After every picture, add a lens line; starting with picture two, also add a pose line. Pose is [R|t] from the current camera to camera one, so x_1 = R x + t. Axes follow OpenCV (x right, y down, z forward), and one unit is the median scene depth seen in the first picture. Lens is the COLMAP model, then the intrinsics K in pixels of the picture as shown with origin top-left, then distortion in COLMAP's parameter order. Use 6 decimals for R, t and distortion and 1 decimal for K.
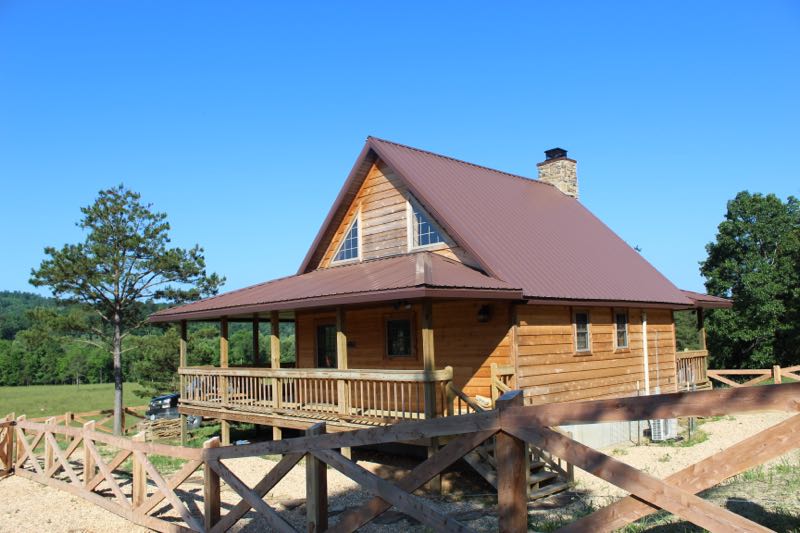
lens RADIAL K [[669.9, 0, 400.0], [0, 669.9, 266.5], [0, 0, 1]] dist [-0.145996, 0.118899]
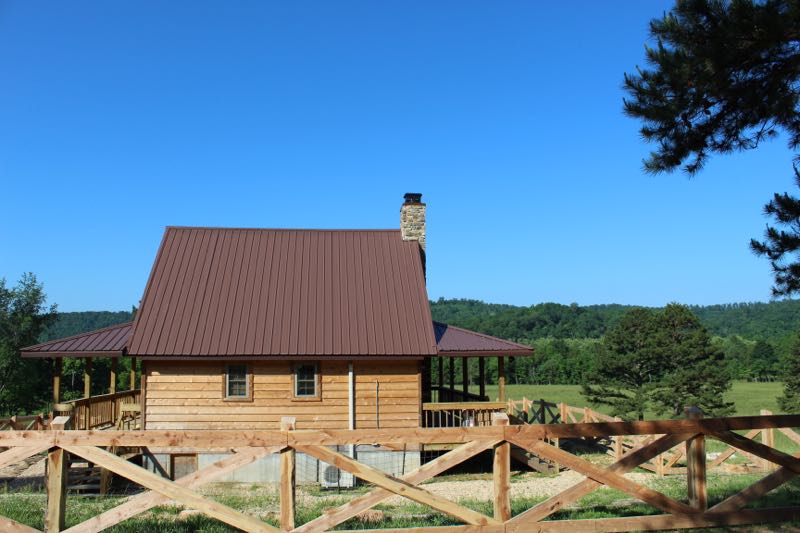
lens RADIAL K [[669.9, 0, 400.0], [0, 669.9, 266.5], [0, 0, 1]] dist [-0.145996, 0.118899]
pose [[0.798263, -0.054542, -0.599835, 1.079644], [0.053480, 0.998376, -0.019610, -0.058805], [0.599930, -0.016426, 0.799884, 0.204969]]
